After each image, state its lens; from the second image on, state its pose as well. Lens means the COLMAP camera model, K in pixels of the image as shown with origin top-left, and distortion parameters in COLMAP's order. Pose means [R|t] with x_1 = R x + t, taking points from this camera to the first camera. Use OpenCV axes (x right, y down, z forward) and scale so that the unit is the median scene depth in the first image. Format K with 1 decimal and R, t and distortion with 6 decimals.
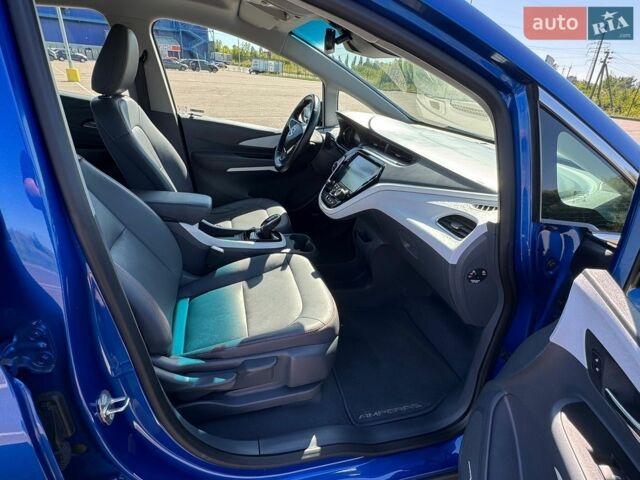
lens RADIAL K [[348.5, 0, 320.0], [0, 348.5, 240.0], [0, 0, 1]] dist [-0.003869, -0.001680]
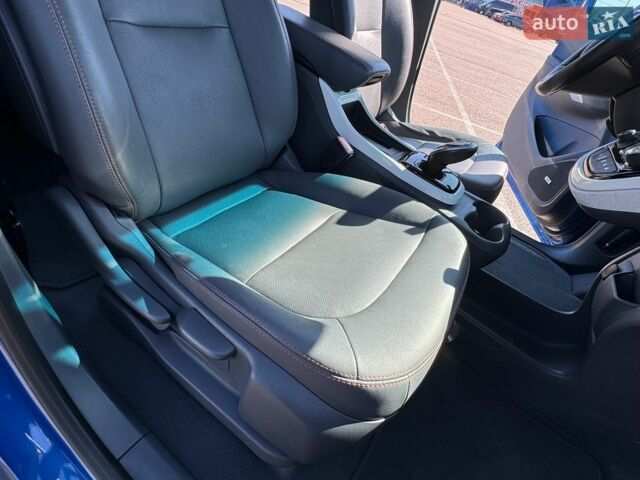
lens RADIAL K [[337.6, 0, 320.0], [0, 337.6, 240.0], [0, 0, 1]] dist [-0.000192, 0.000753]
pose [[0.651758, 0.559762, -0.511740, 0.073329], [-0.505207, 0.823676, 0.257533, 0.033802], [0.565665, 0.090685, 0.819634, 0.516906]]
